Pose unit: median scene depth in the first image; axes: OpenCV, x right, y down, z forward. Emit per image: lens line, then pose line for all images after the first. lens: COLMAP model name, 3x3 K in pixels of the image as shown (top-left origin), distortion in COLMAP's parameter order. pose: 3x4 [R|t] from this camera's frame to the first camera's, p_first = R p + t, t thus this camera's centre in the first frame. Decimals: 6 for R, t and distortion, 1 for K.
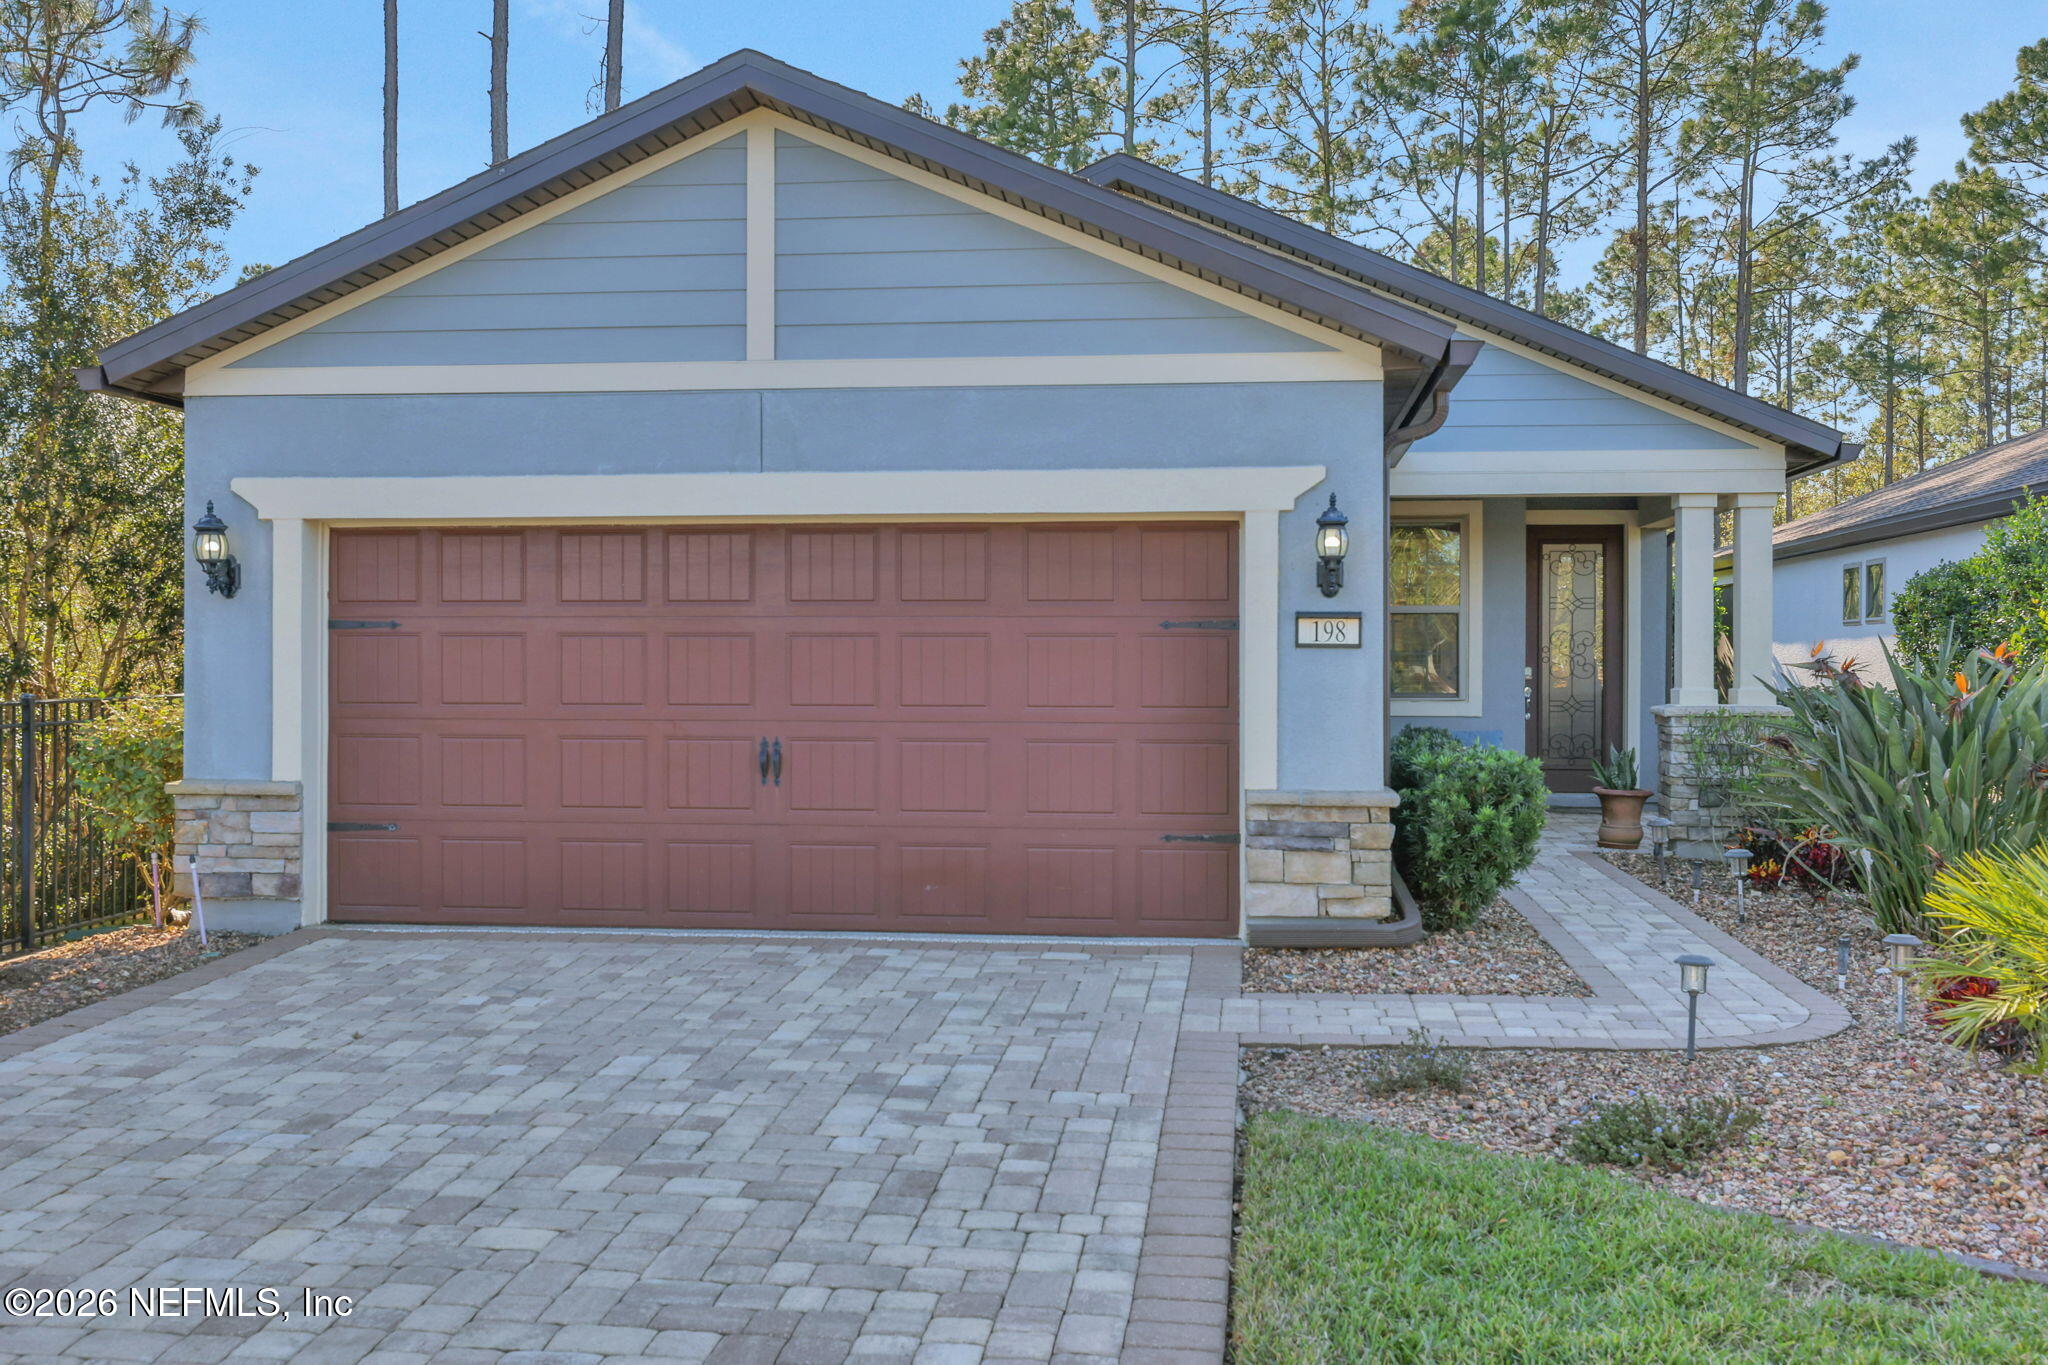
lens RADIAL K [[1909.0, 0, 1021.6], [0, 1909.0, 643.9], [0, 0, 1]] dist [-0.015520, 0.000000]
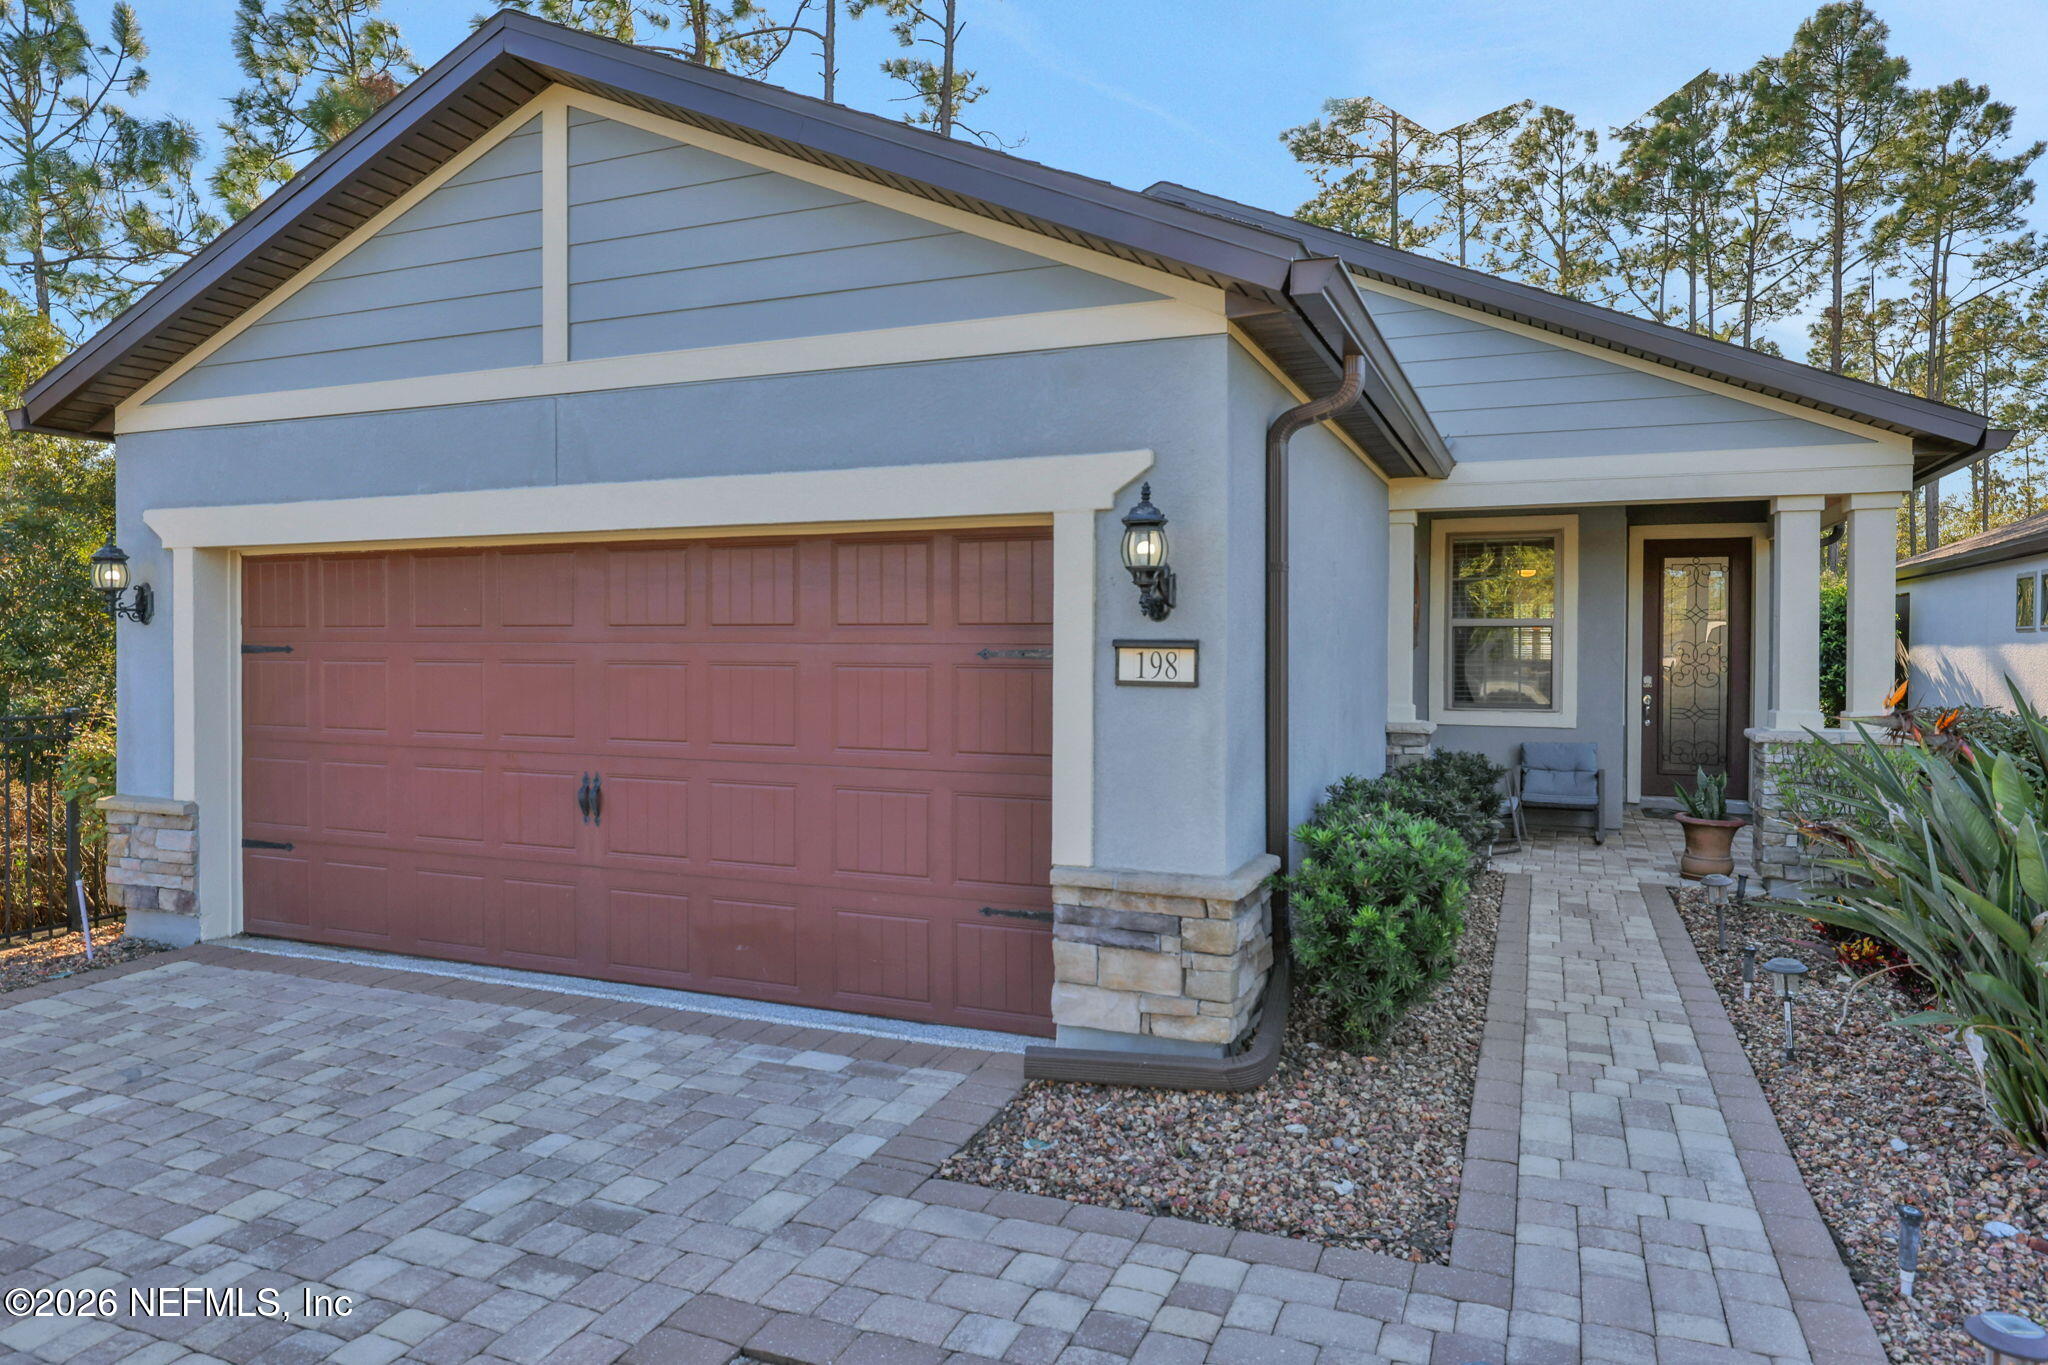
lens RADIAL K [[1350.6, 0, 900.8], [0, 1350.6, 657.8], [0, 0, 1]] dist [-0.005021, -0.005946]
pose [[0.958055, 0.003517, -0.286564, 0.201030], [-0.000233, 0.999934, 0.011491, -0.014621], [0.286586, -0.010943, 0.957992, 0.414107]]
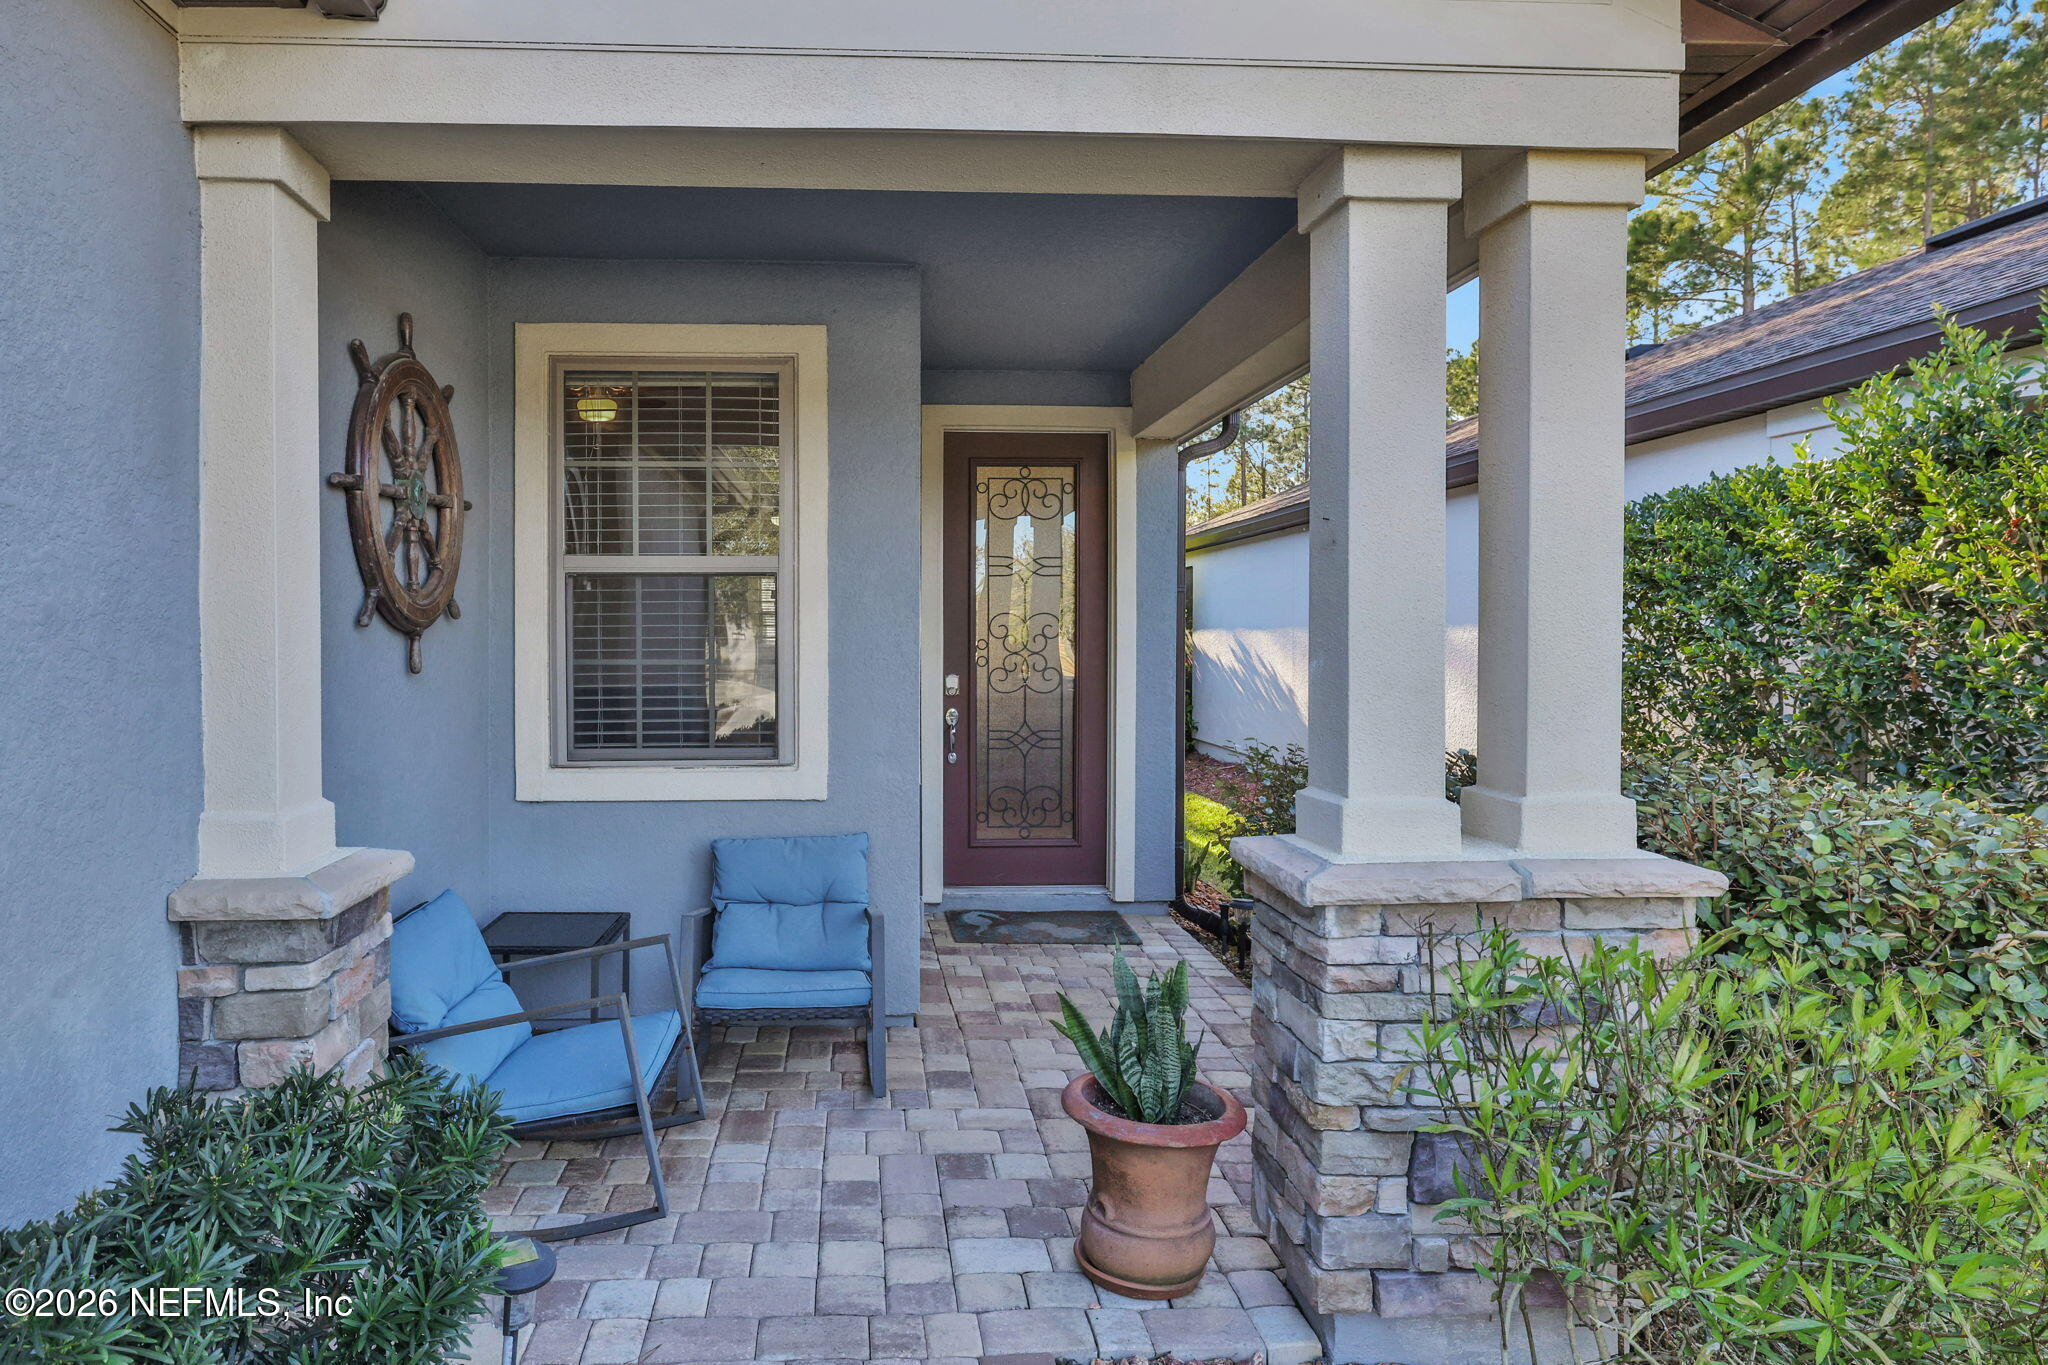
lens RADIAL K [[1679.3, 0, 1020.1], [0, 1679.3, 674.0], [0, 0, 1]] dist [0.002906, 0.000517]
pose [[0.963649, -0.009954, 0.266985, 0.349537], [0.002310, 0.999579, 0.028931, -0.007130], [-0.267161, -0.027263, 0.963266, 1.175589]]
